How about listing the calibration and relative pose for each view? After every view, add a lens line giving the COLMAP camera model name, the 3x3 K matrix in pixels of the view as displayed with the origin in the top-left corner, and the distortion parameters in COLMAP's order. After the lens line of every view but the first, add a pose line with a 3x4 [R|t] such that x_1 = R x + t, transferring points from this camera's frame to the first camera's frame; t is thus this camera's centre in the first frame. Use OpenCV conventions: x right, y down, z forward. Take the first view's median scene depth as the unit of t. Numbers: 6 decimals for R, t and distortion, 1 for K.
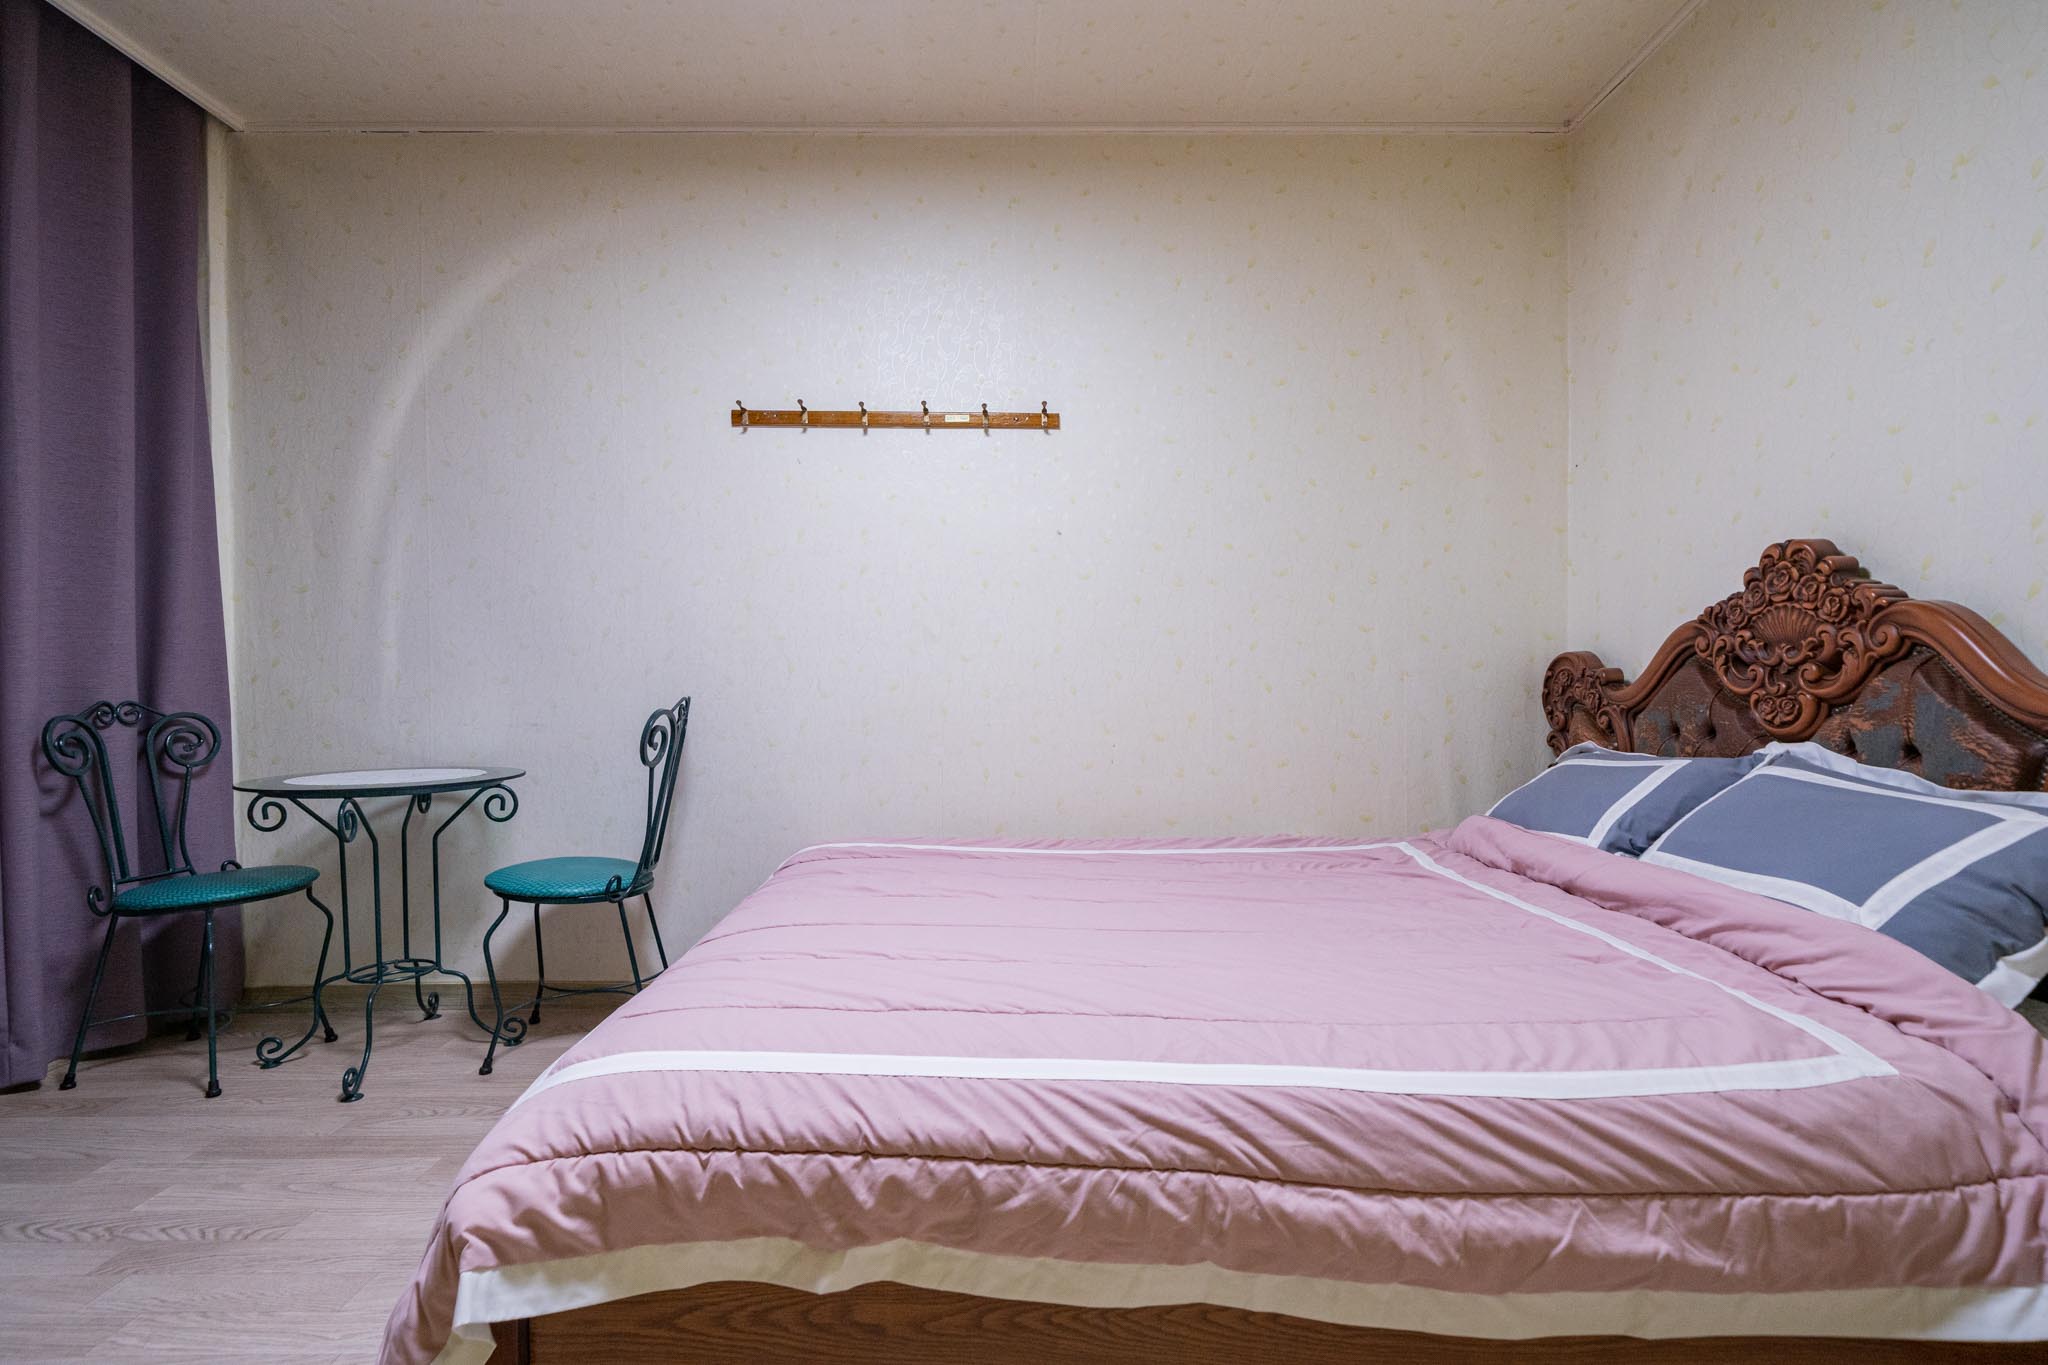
lens RADIAL K [[947.7, 0, 1024.0], [0, 947.7, 682.5], [0, 0, 1]] dist [0.000808, 0.000469]
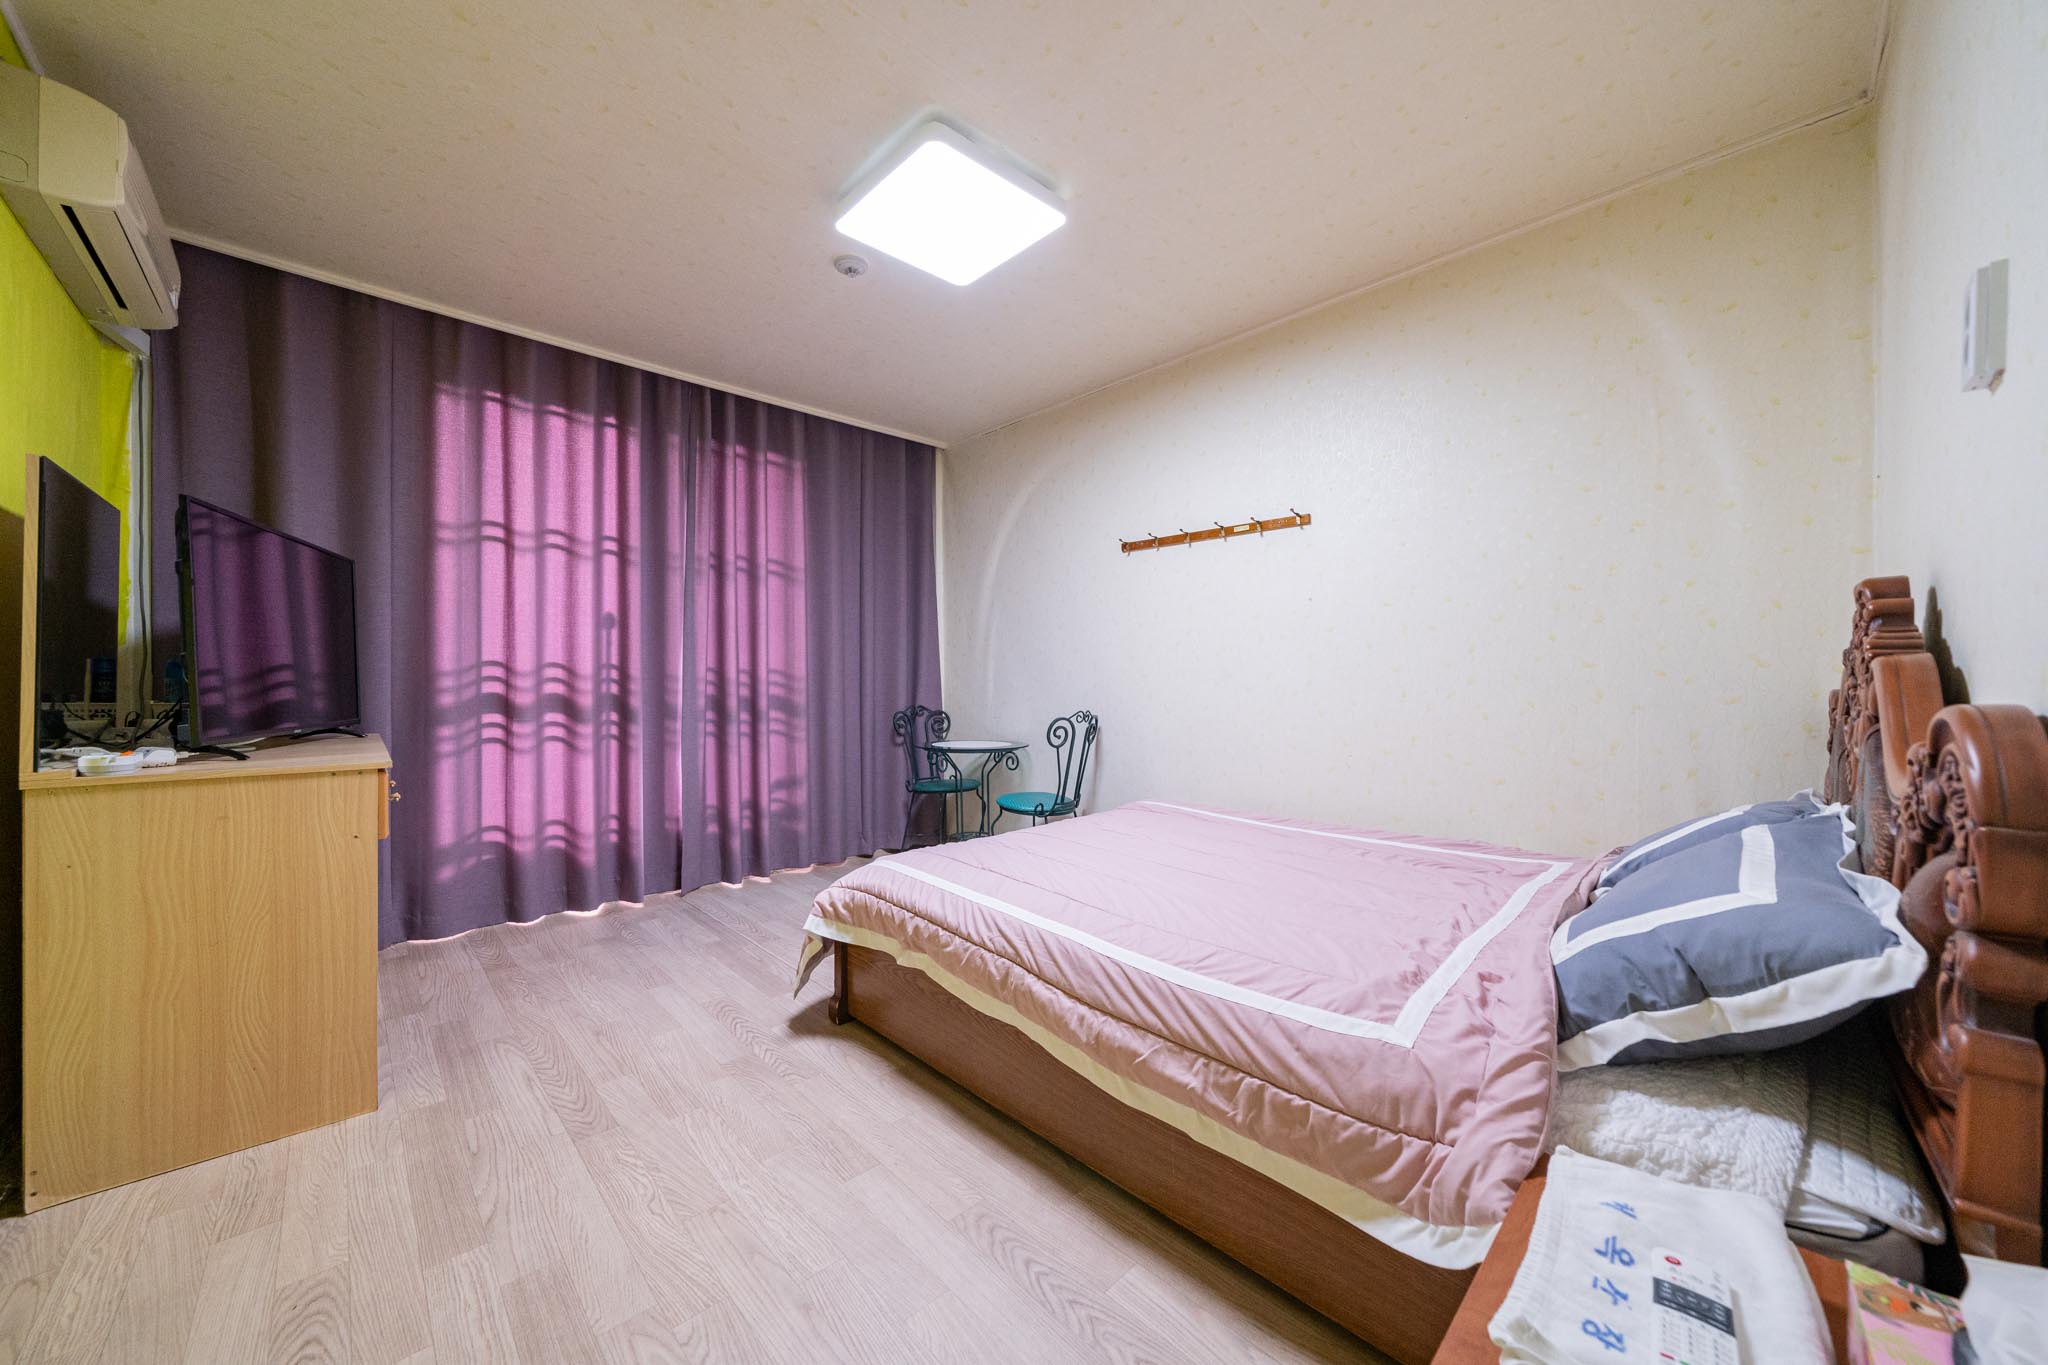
lens RADIAL K [[725.9, 0, 1036.9], [0, 725.9, 676.0], [0, 0, 1]] dist [-0.002741, -0.000153]
pose [[0.696839, -0.003381, -0.717220, 1.357943], [-0.003439, 0.999962, -0.008055, -0.092577], [0.717219, 0.008080, 0.696801, -0.066319]]
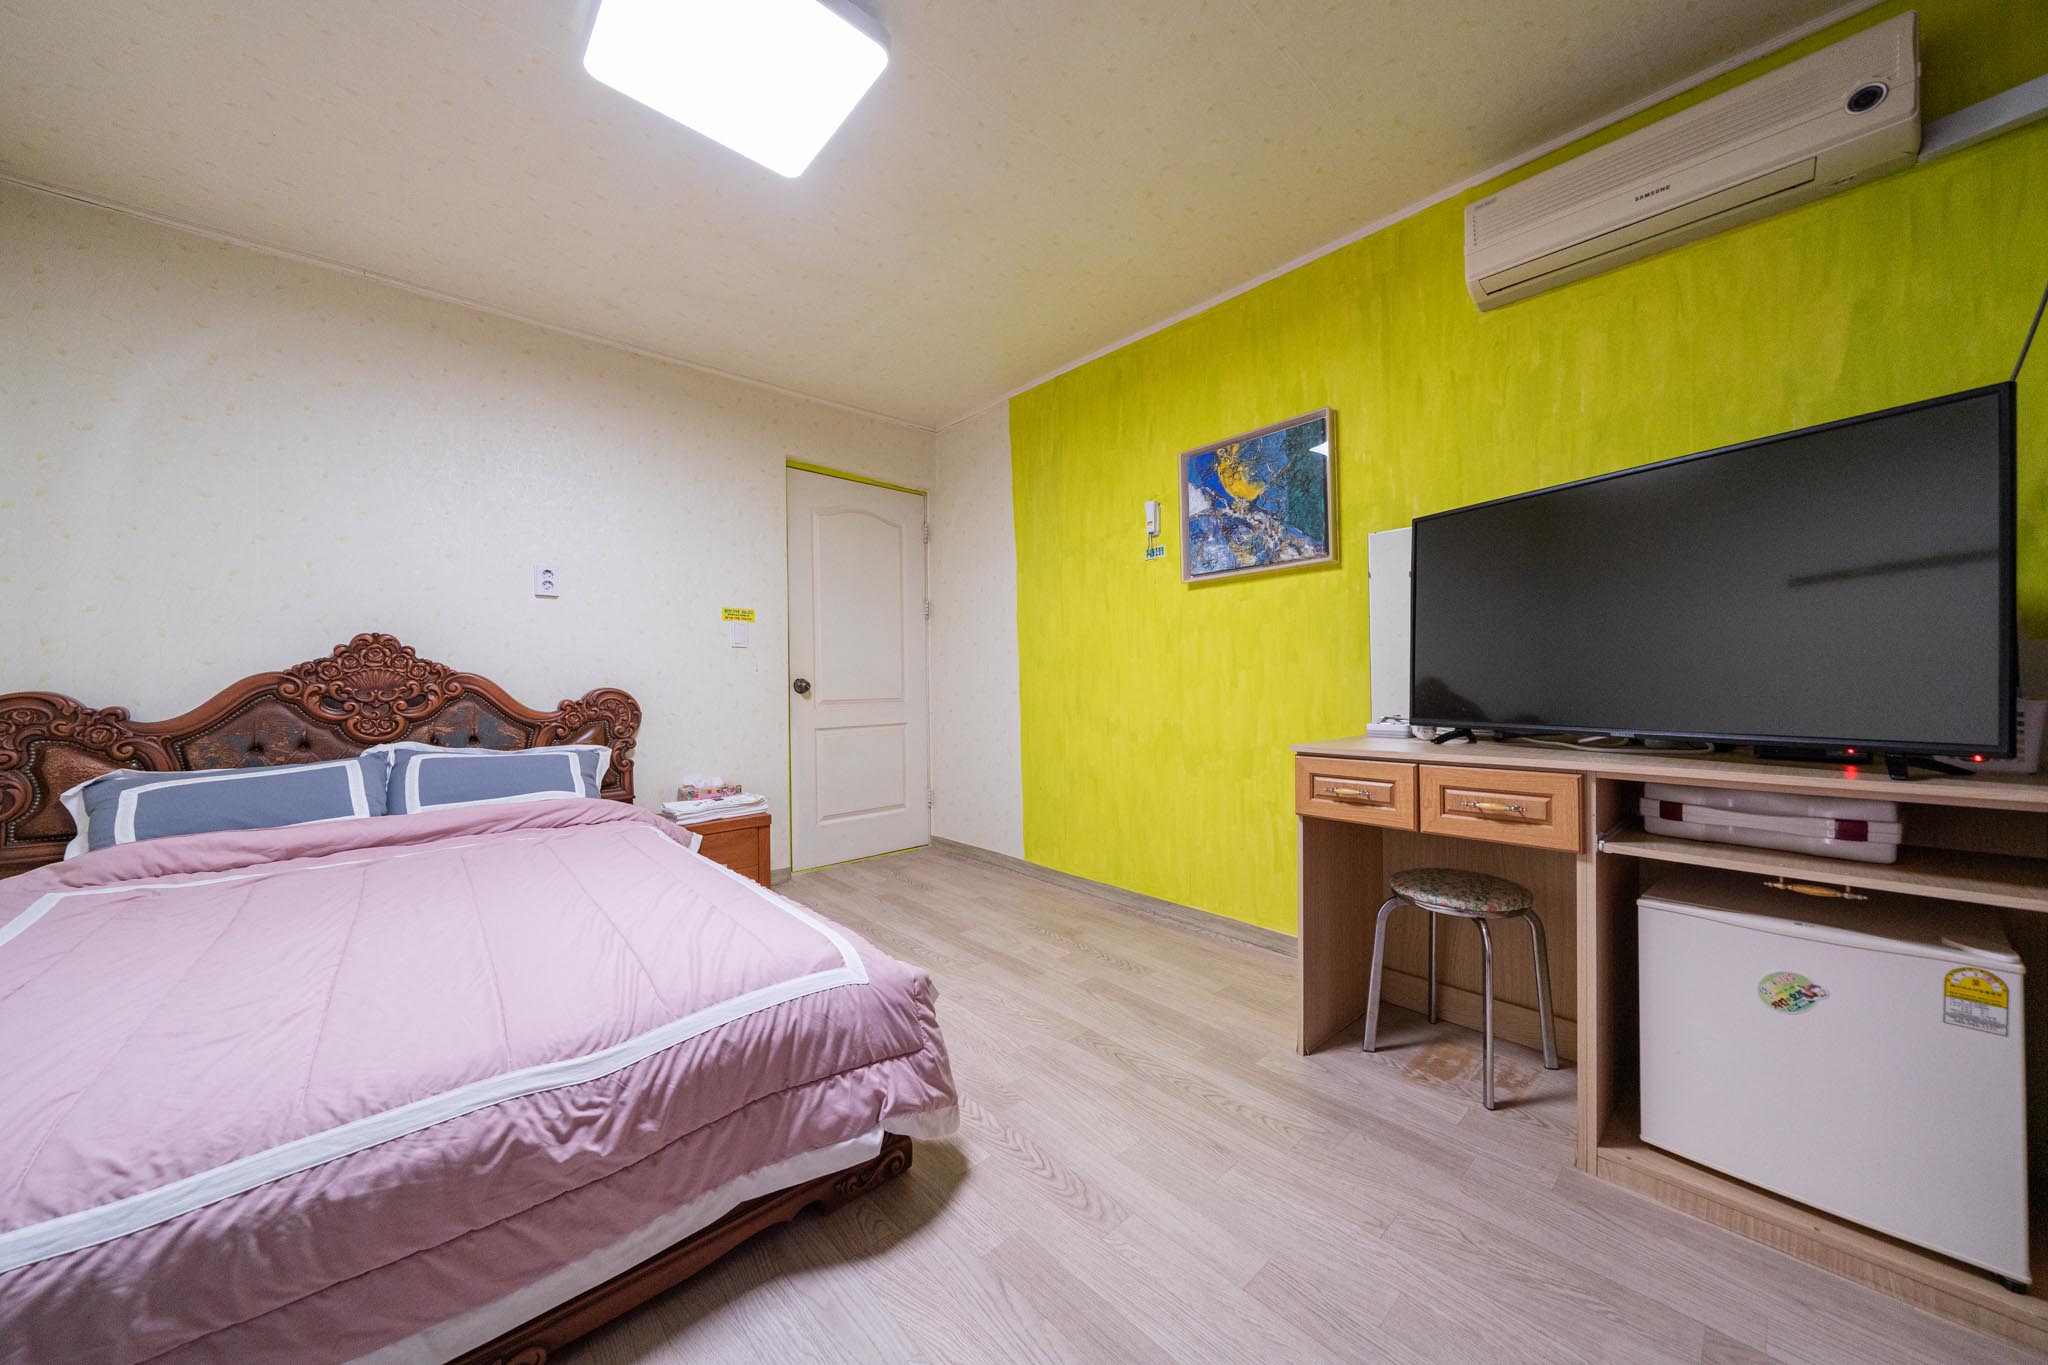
lens RADIAL K [[725.9, 0, 1036.9], [0, 725.9, 676.0], [0, 0, 1]] dist [-0.002741, -0.000153]
pose [[-0.677619, 0.012336, 0.735310, -1.926557], [0.014856, 0.999885, -0.003085, -0.078704], [-0.735263, 0.008833, -0.677724, 1.823964]]
